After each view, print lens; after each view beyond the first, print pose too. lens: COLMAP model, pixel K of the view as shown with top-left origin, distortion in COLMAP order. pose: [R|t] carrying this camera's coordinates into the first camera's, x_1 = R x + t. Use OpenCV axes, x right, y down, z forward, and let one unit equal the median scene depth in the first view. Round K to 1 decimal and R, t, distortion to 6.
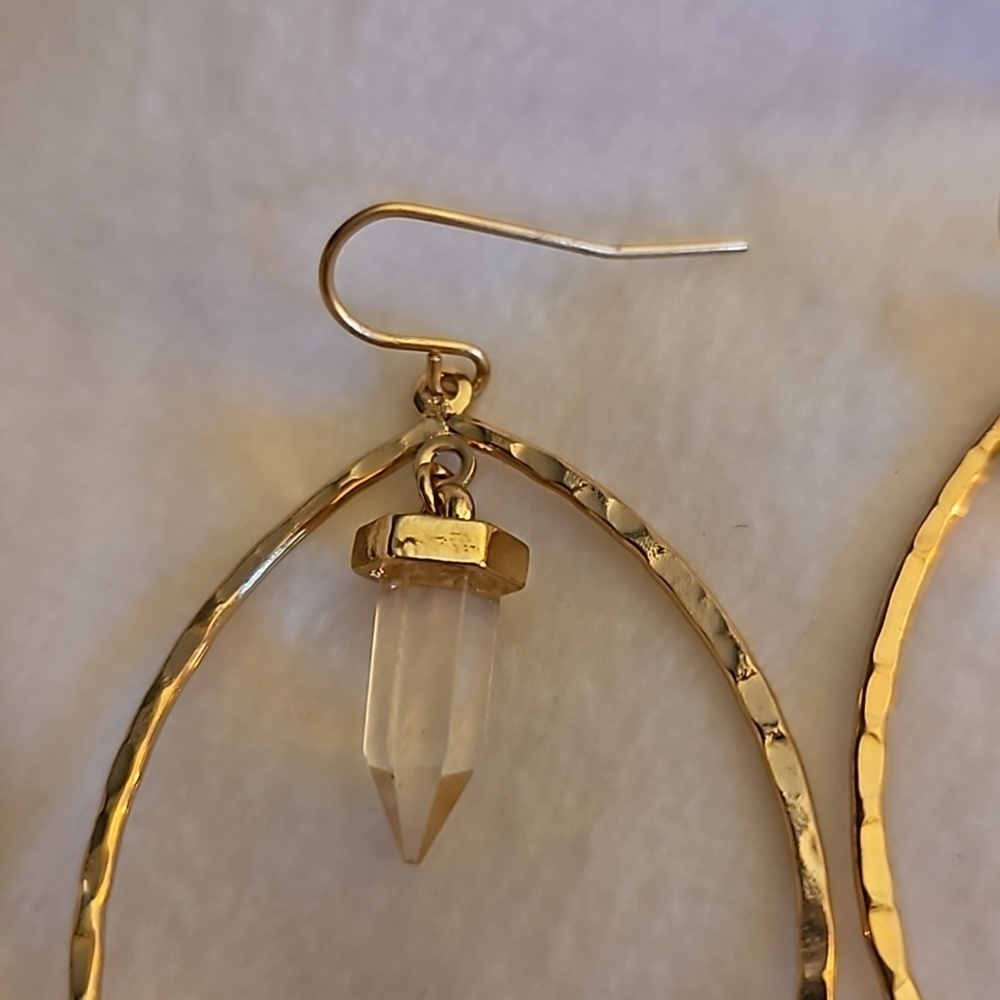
lens RADIAL K [[1628.2, 0, 500.0], [0, 1628.2, 500.0], [0, 0, 1]] dist [-0.037802, -0.080080]
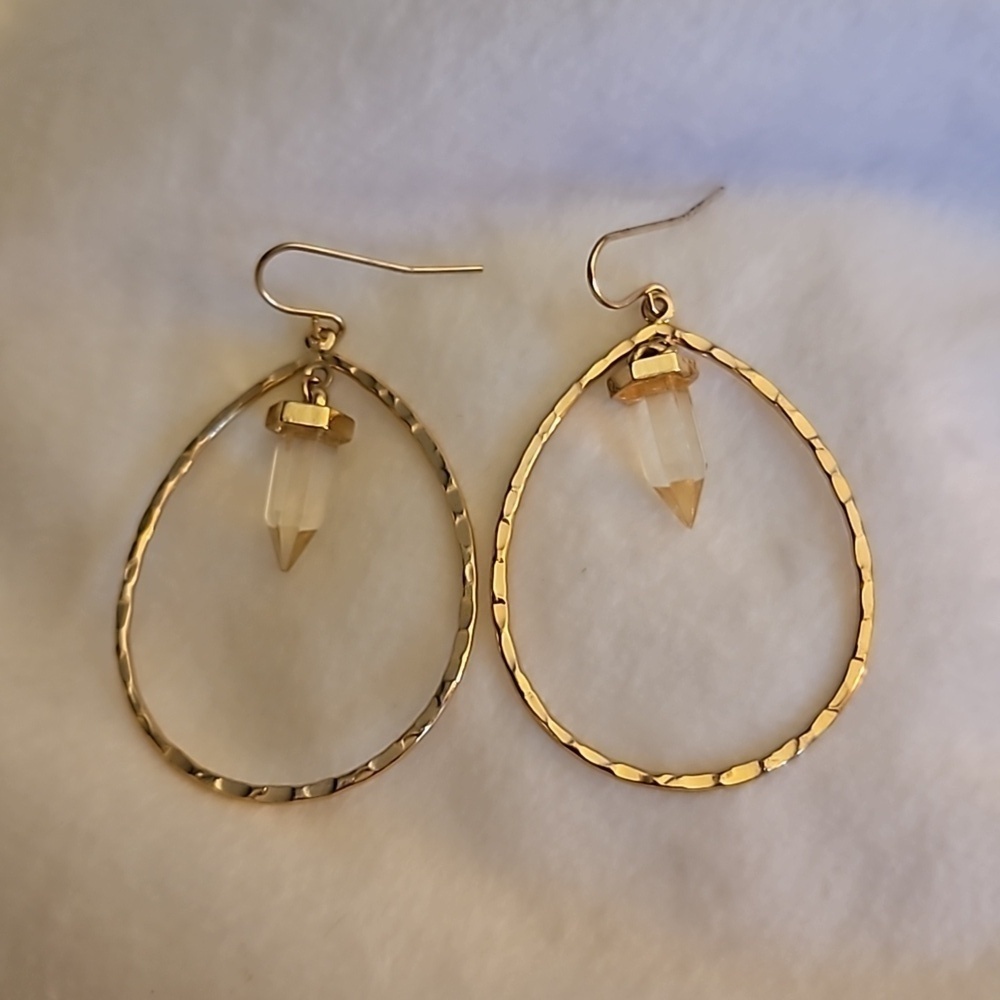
lens RADIAL K [[1569.6, 0, 500.0], [0, 1569.6, 500.0], [0, 0, 1]] dist [0.004097, 0.054288]
pose [[0.998104, 0.054056, -0.029432, 0.251745], [-0.051679, 0.995746, 0.076287, -0.029359], [0.033430, -0.074621, 0.996651, -0.889440]]
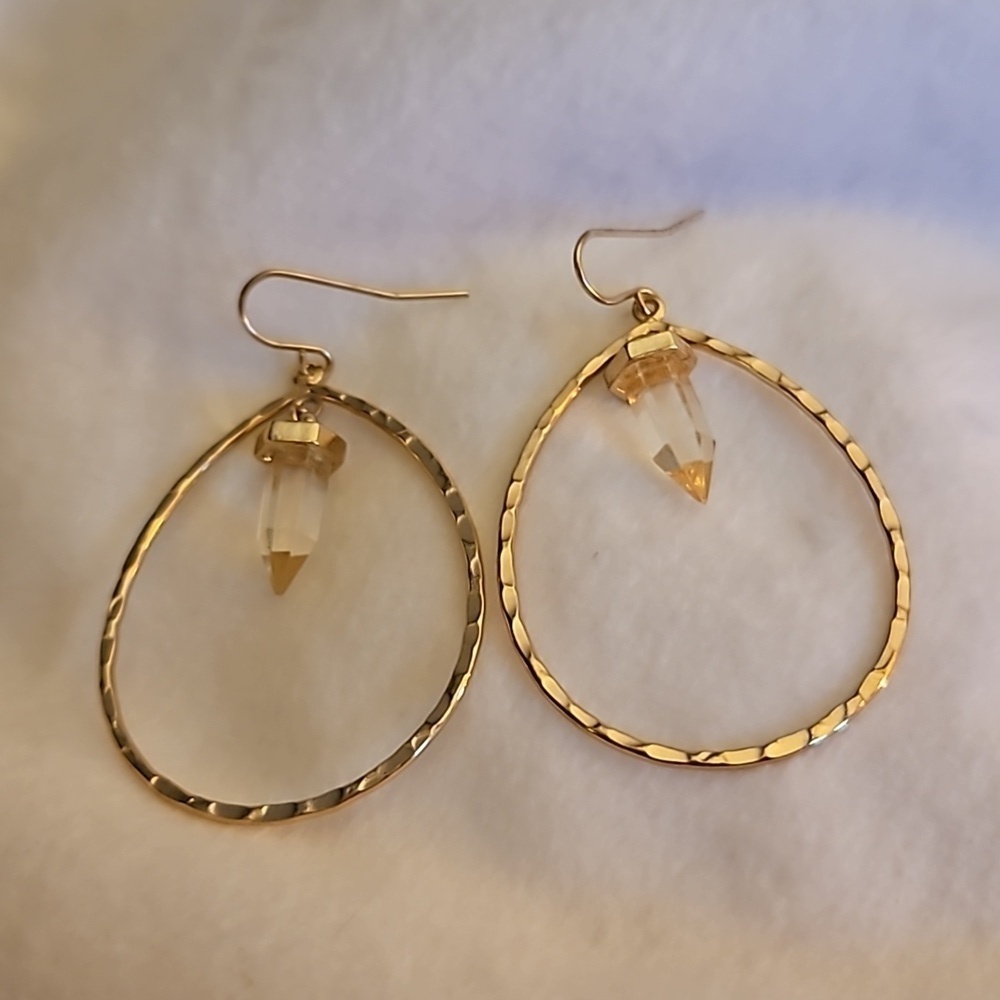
lens RADIAL K [[1569.6, 0, 500.0], [0, 1569.6, 500.0], [0, 0, 1]] dist [0.004097, 0.054288]
pose [[0.999100, -0.024078, -0.034931, 0.256209], [0.017010, 0.981619, -0.190093, 0.441860], [0.038866, 0.189327, 0.981145, -0.773845]]
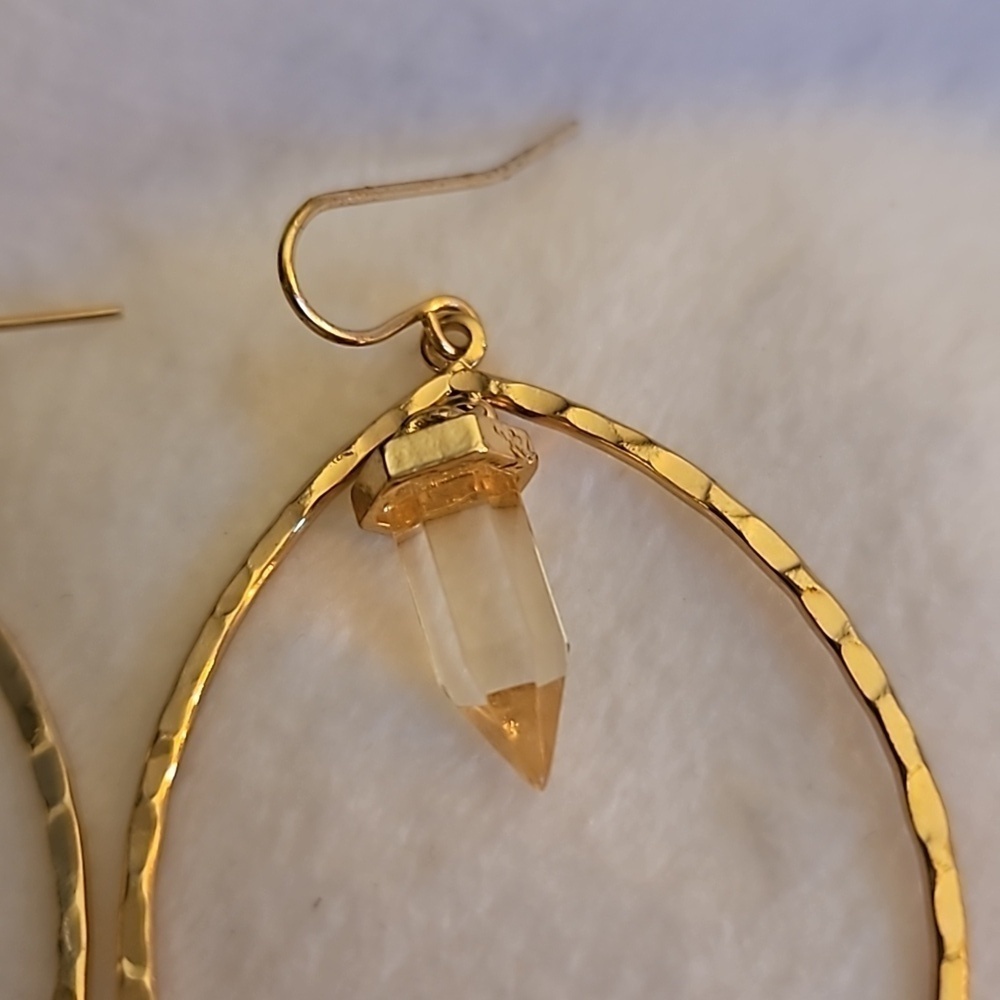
lens RADIAL K [[1628.2, 0, 500.0], [0, 1628.2, 500.0], [0, 0, 1]] dist [-0.037802, -0.080080]
pose [[0.996937, -0.047508, -0.062124, 0.454761], [0.043229, 0.996714, -0.068497, 0.035610], [0.065174, 0.065601, 0.995715, 0.045801]]
